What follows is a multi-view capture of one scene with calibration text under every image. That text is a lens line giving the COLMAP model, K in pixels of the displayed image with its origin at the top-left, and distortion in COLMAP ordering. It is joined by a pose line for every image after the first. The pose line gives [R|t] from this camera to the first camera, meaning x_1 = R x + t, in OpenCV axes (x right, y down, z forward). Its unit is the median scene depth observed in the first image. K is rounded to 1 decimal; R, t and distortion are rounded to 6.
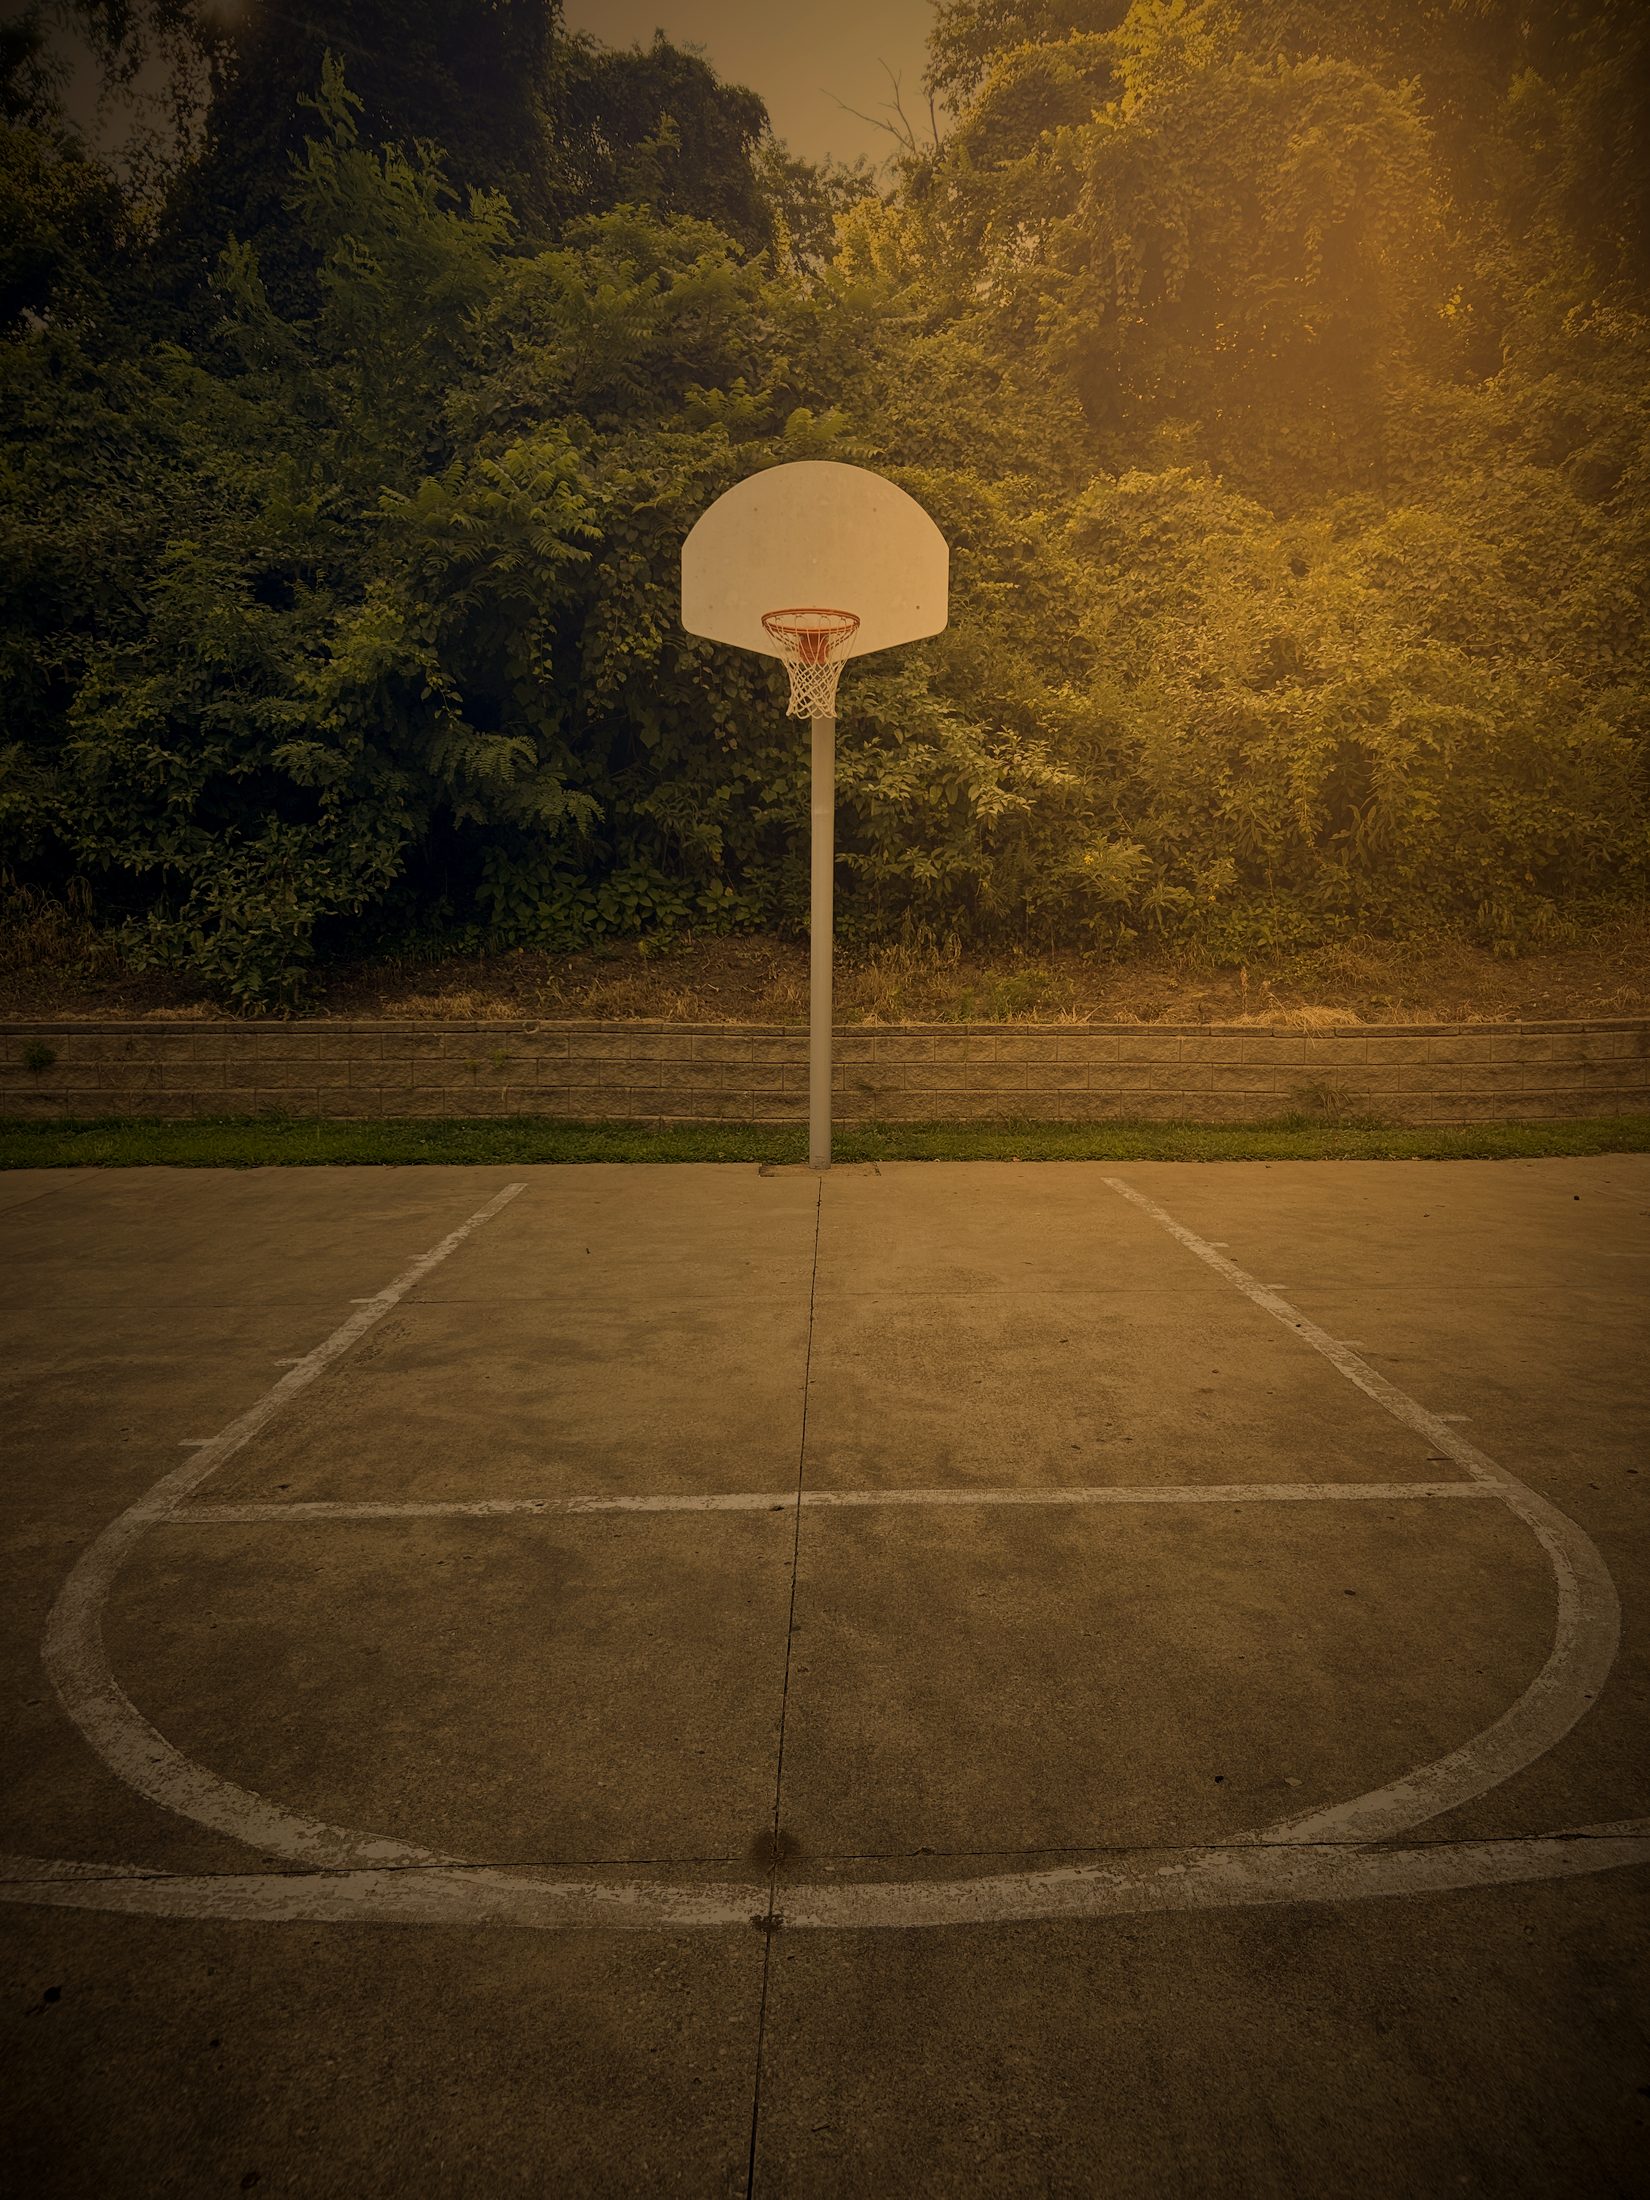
lens RADIAL K [[1619.0, 0, 824.7], [0, 1619.0, 1128.2], [0, 0, 1]] dist [0.118256, -0.214843]
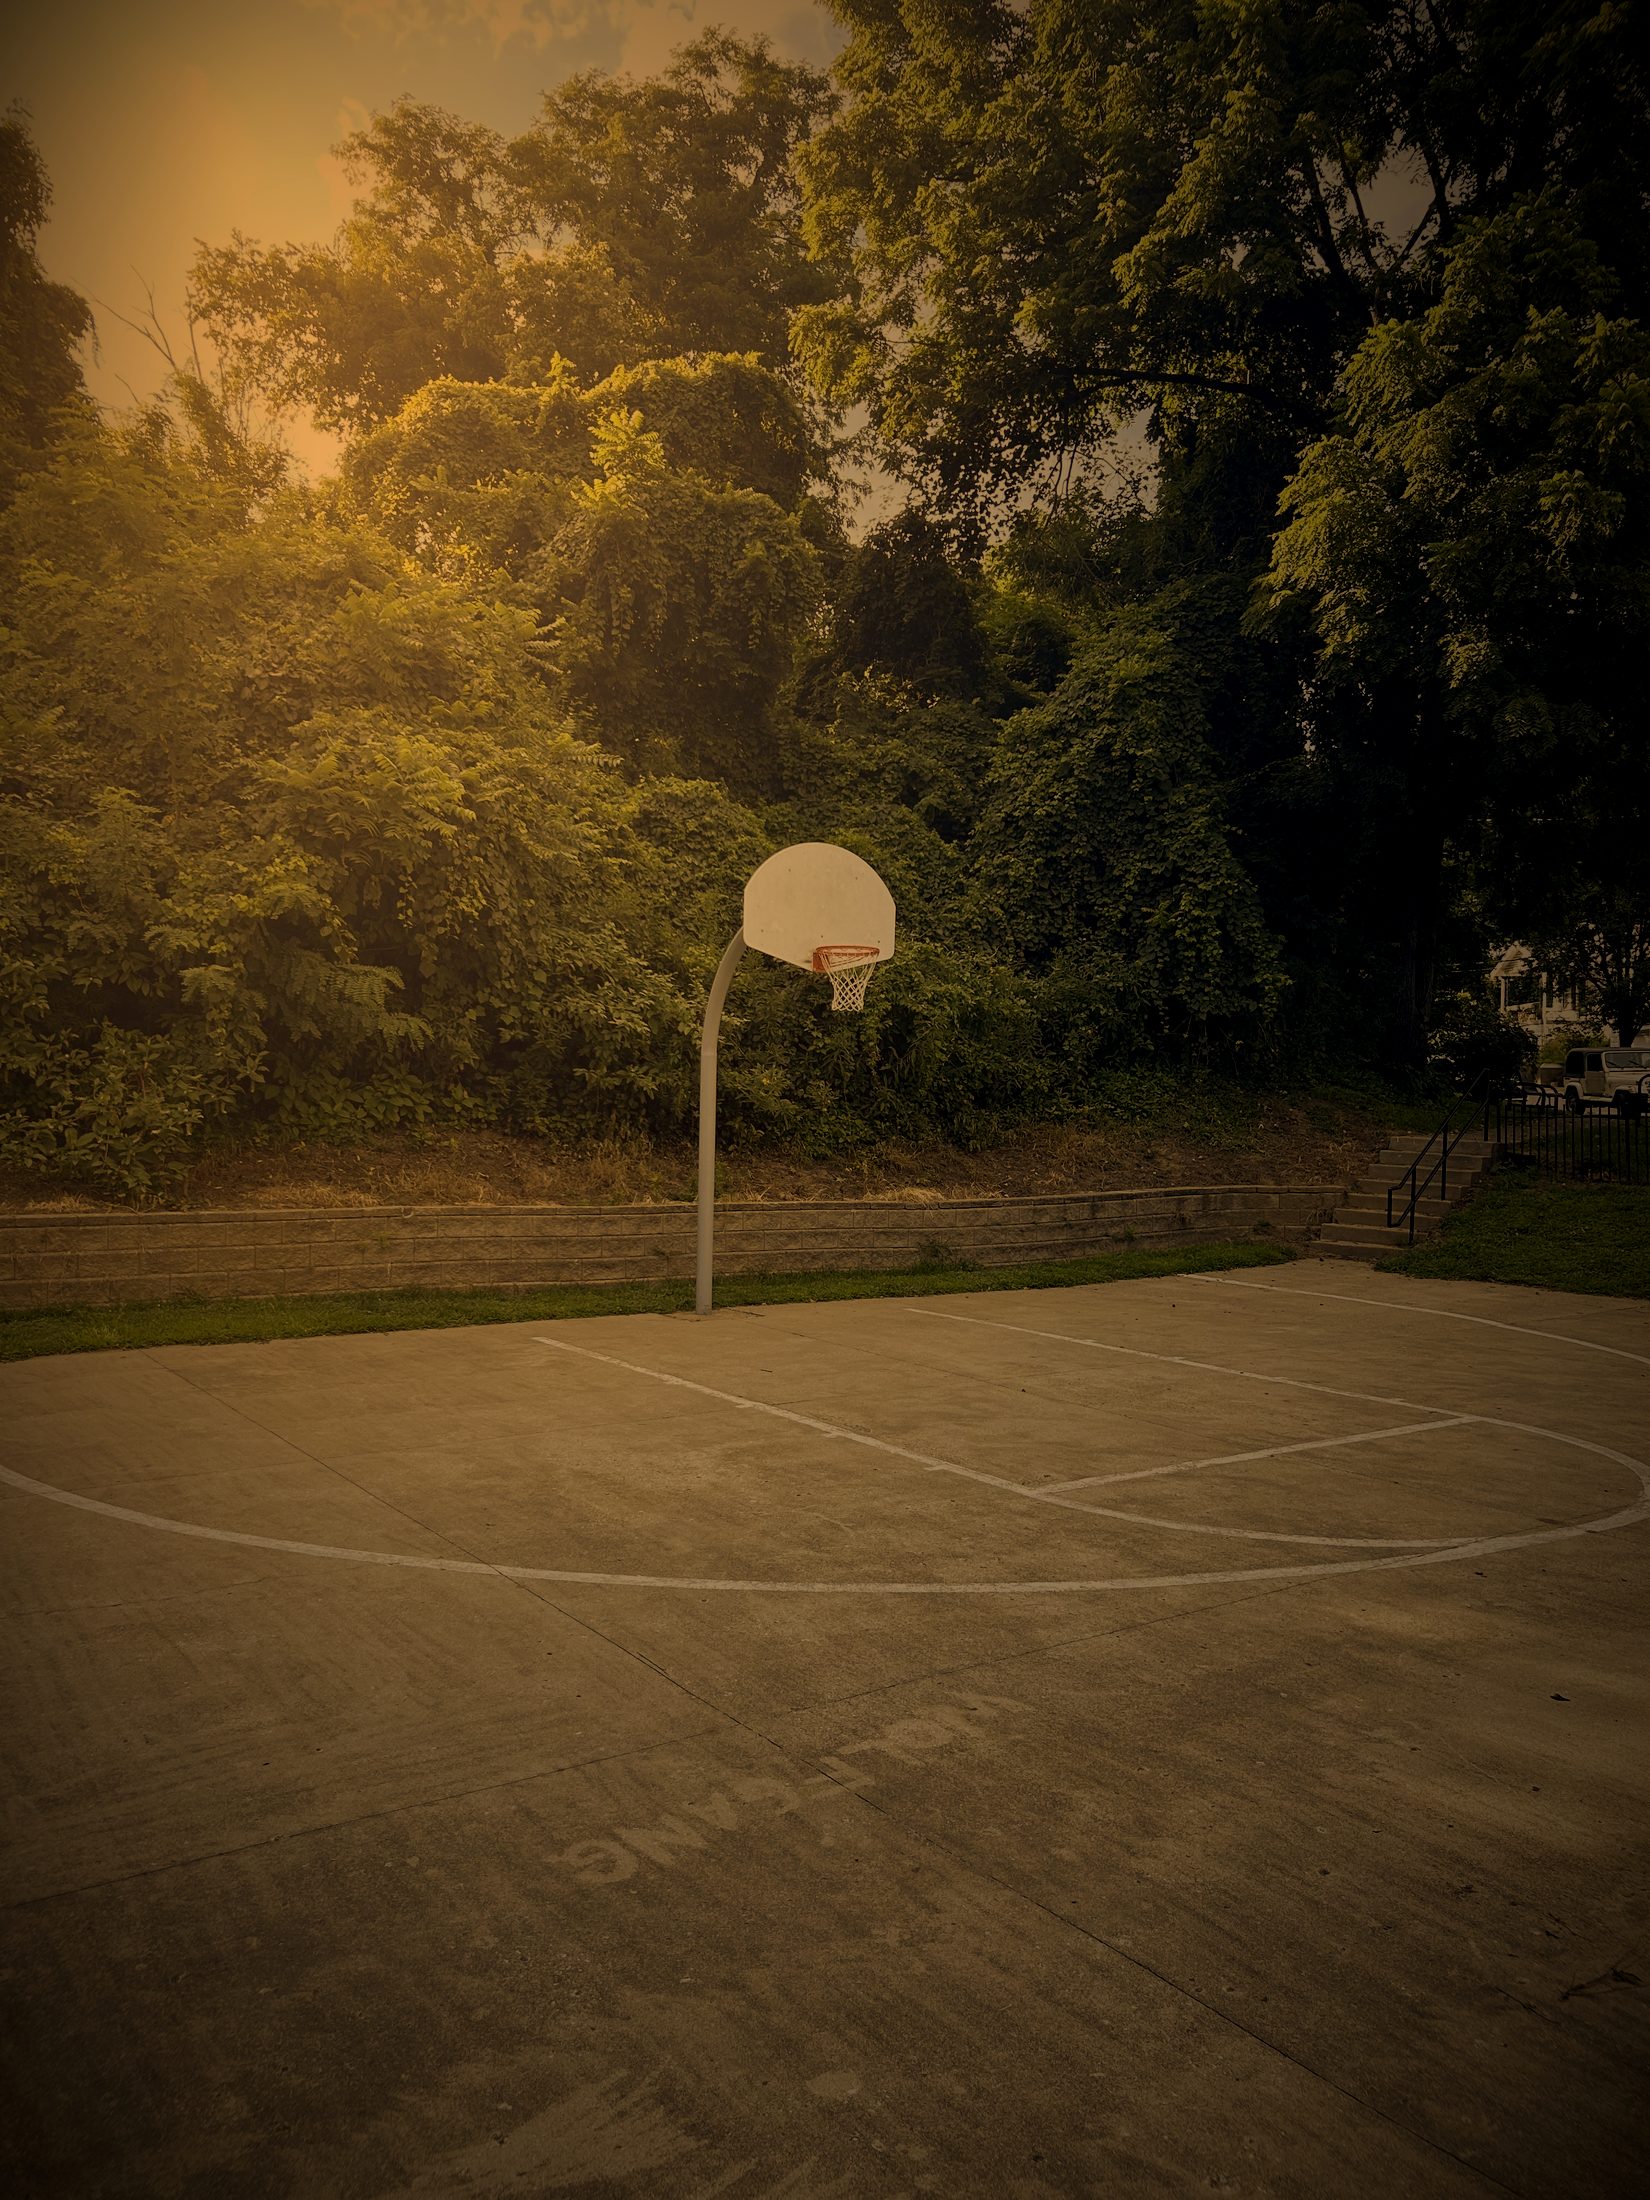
lens RADIAL K [[1625.3, 0, 822.8], [0, 1625.3, 1151.3], [0, 0, 1]] dist [0.084794, -0.118868]
pose [[0.834994, 0.002059, 0.550255, -0.582031], [0.044432, 0.996475, -0.071153, -0.008041], [-0.548462, 0.083861, 0.831960, -0.165027]]
